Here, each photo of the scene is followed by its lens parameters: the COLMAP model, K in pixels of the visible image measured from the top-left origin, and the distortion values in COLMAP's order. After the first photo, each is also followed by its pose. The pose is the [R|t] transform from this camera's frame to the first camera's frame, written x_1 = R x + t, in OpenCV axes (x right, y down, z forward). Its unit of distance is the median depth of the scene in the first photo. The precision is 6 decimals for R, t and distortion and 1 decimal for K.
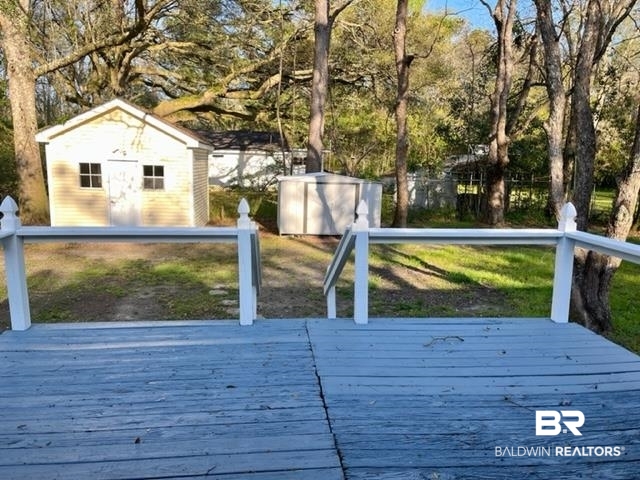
lens RADIAL K [[487.4, 0, 320.0], [0, 487.4, 240.0], [0, 0, 1]] dist [0.075207, -0.100353]
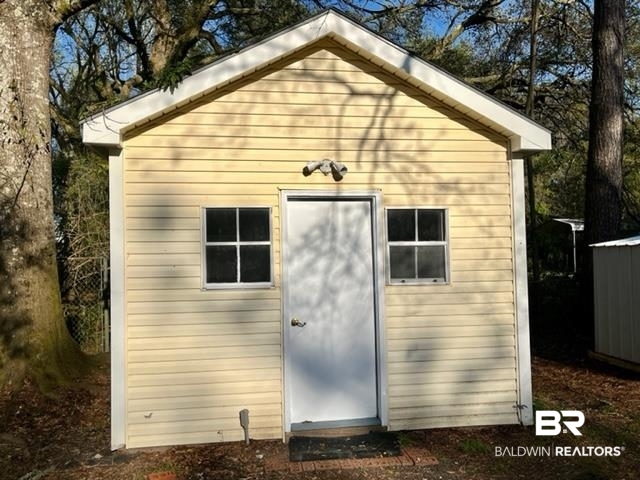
lens RADIAL K [[550.3, 0, 320.0], [0, 550.3, 240.0], [0, 0, 1]] dist [0.005797, 0.003903]
pose [[0.998306, -0.043650, 0.038475, -0.420180], [0.049595, 0.984139, -0.170326, -0.069127], [-0.030430, 0.171946, 0.984636, 0.631959]]
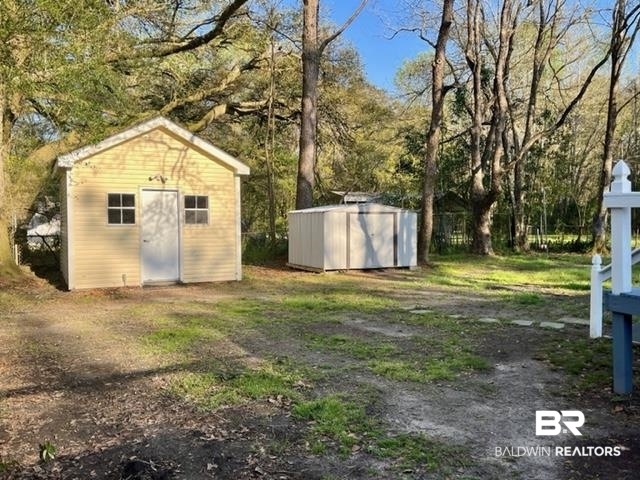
lens RADIAL K [[550.3, 0, 320.0], [0, 550.3, 240.0], [0, 0, 1]] dist [0.005797, 0.003903]
pose [[0.935779, -0.042386, 0.350031, -0.472965], [0.082373, 0.991557, -0.100147, 0.035361], [-0.342830, 0.122548, 0.931370, 0.059171]]
